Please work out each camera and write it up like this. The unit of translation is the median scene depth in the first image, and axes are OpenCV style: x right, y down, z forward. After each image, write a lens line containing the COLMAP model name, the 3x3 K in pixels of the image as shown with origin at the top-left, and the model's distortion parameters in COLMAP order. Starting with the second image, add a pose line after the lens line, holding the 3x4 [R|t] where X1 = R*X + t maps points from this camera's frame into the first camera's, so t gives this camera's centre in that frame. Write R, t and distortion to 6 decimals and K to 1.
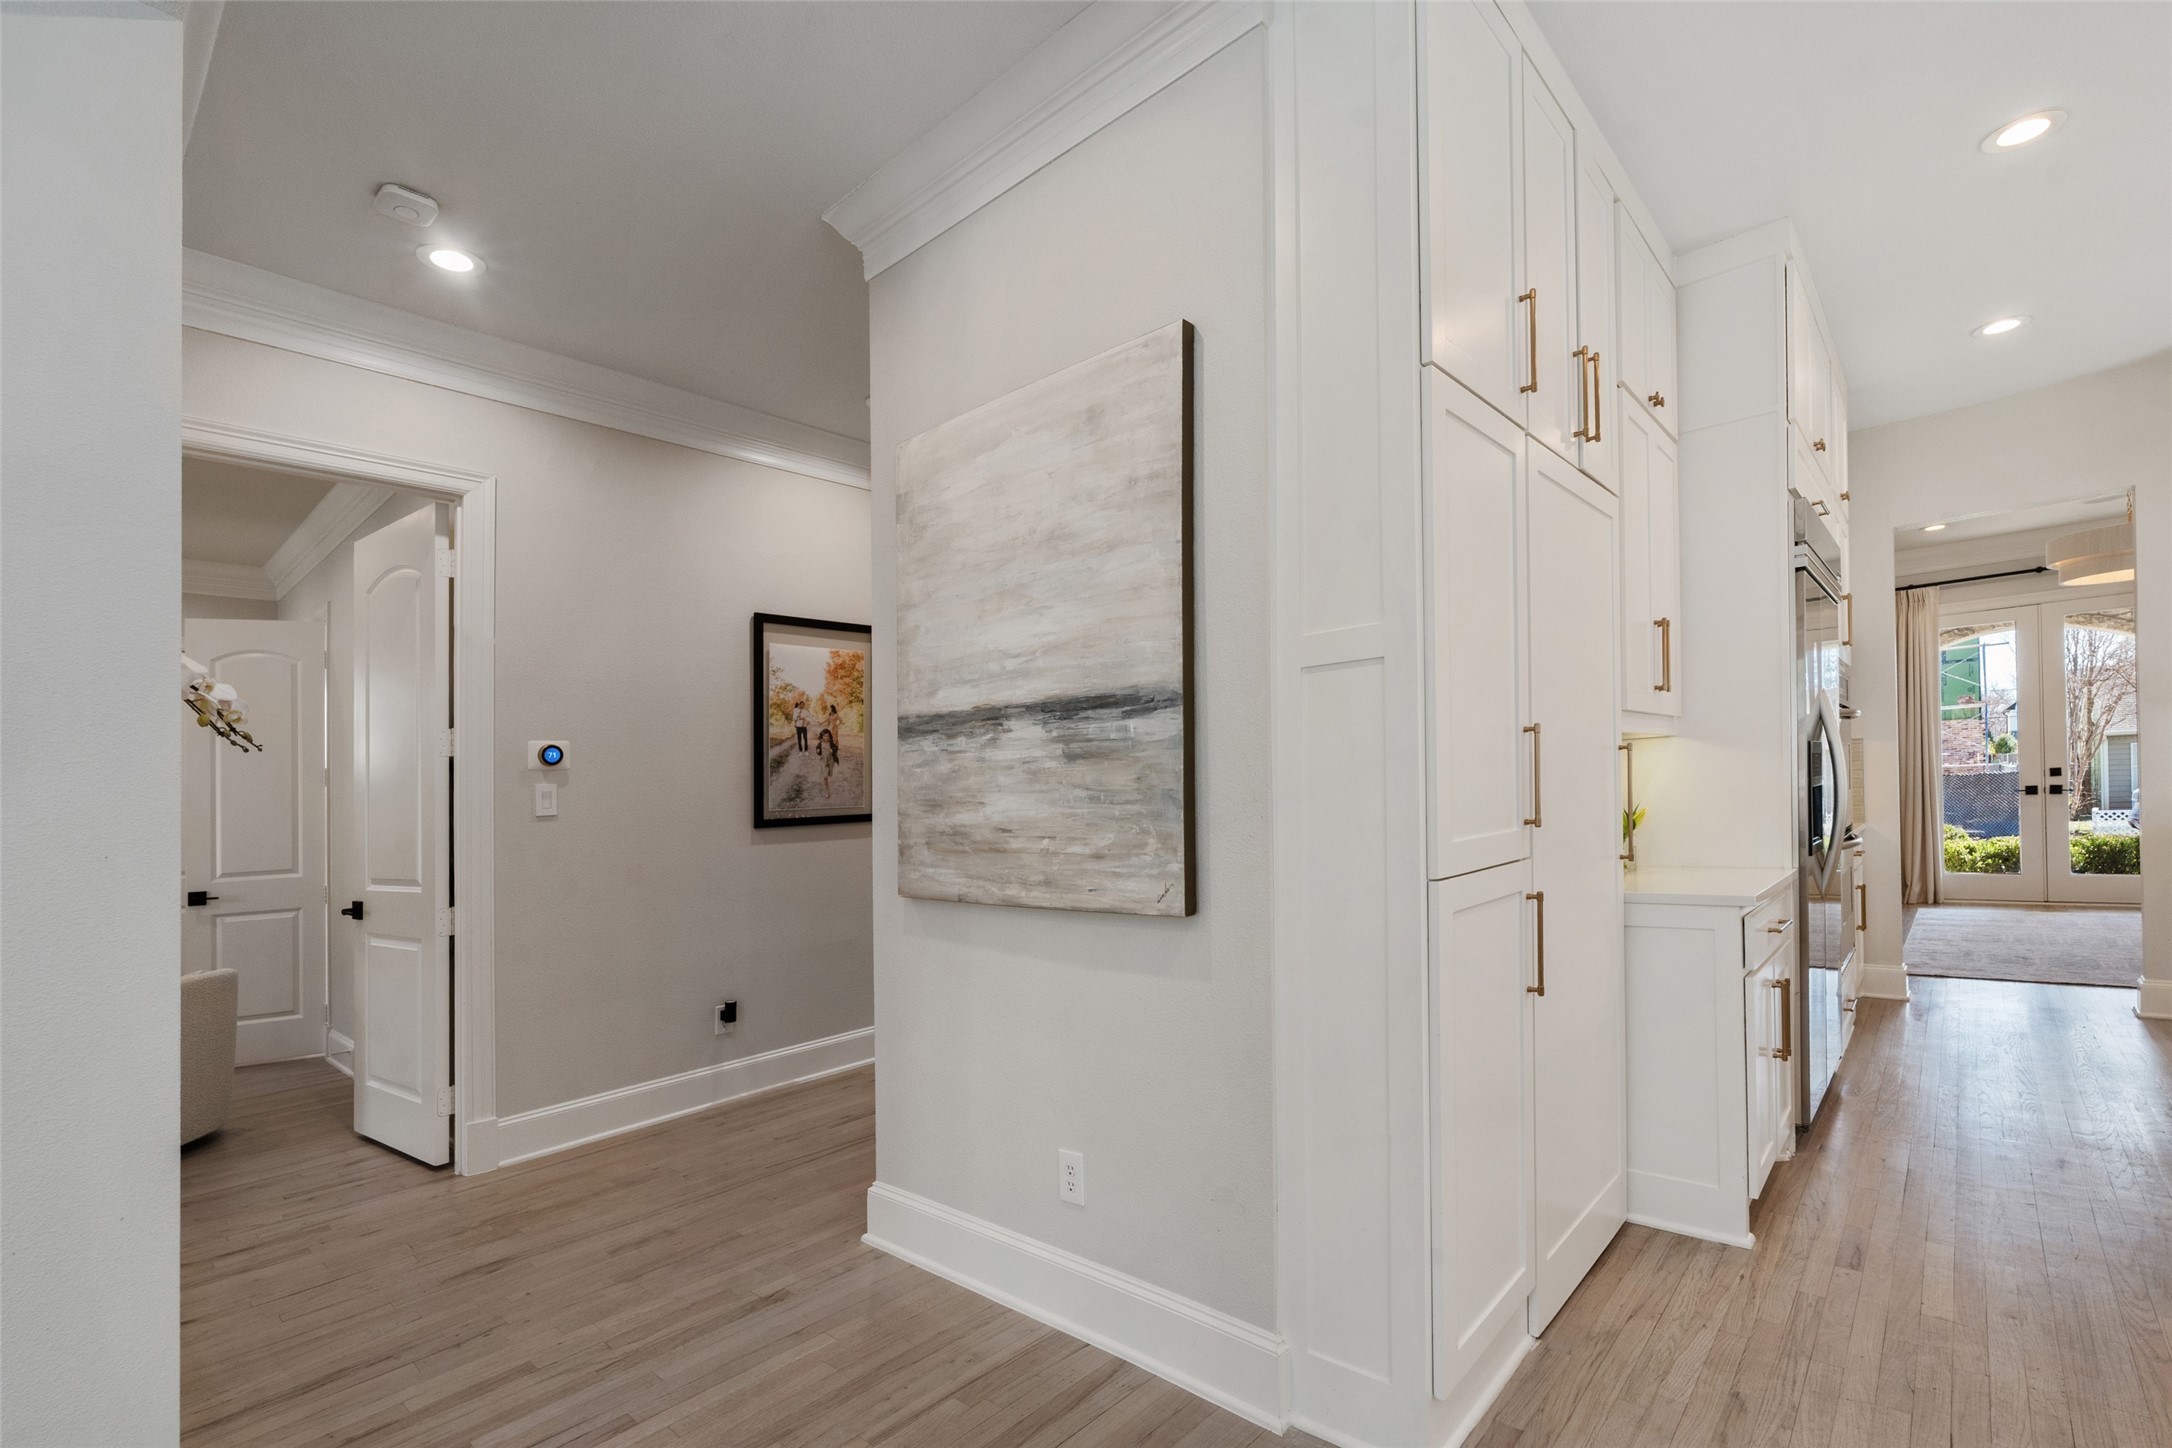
lens RADIAL K [[966.2, 0, 1116.8], [0, 966.2, 752.8], [0, 0, 1]] dist [-0.007406, -0.000116]
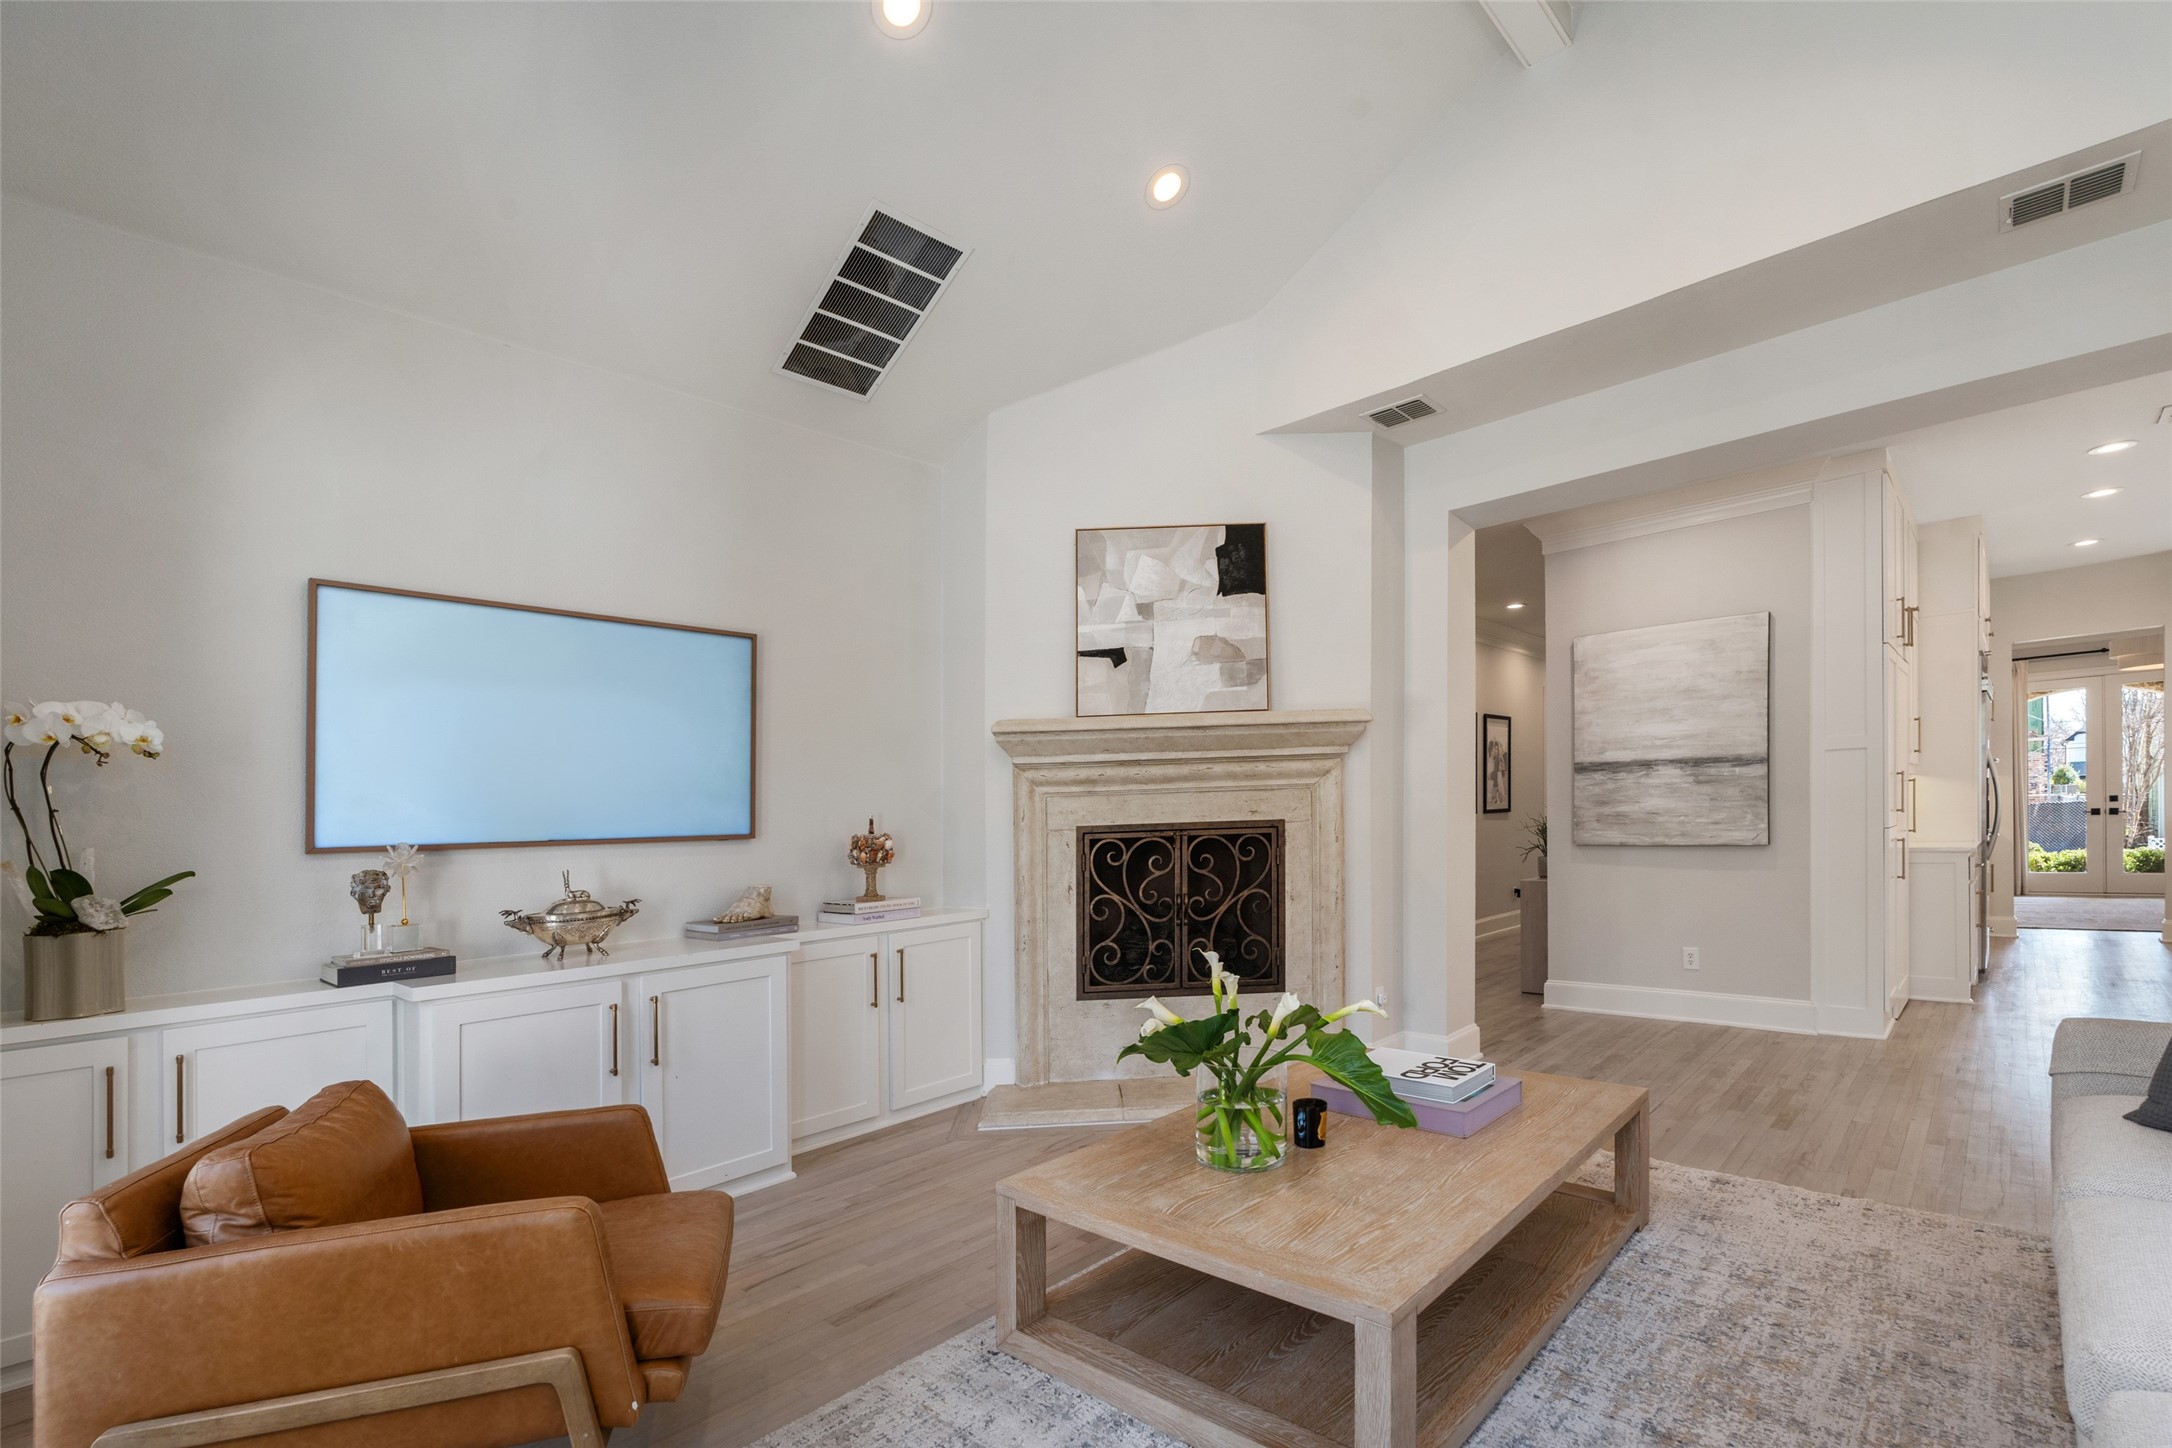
lens RADIAL K [[966.2, 0, 1130.9], [0, 966.2, 778.1], [0, 0, 1]] dist [-0.007406, -0.000116]
pose [[0.999657, 0.011103, -0.023735, -0.706075], [-0.010991, 0.999928, 0.004870, -0.001230], [0.023787, -0.004608, 0.999706, -0.722625]]
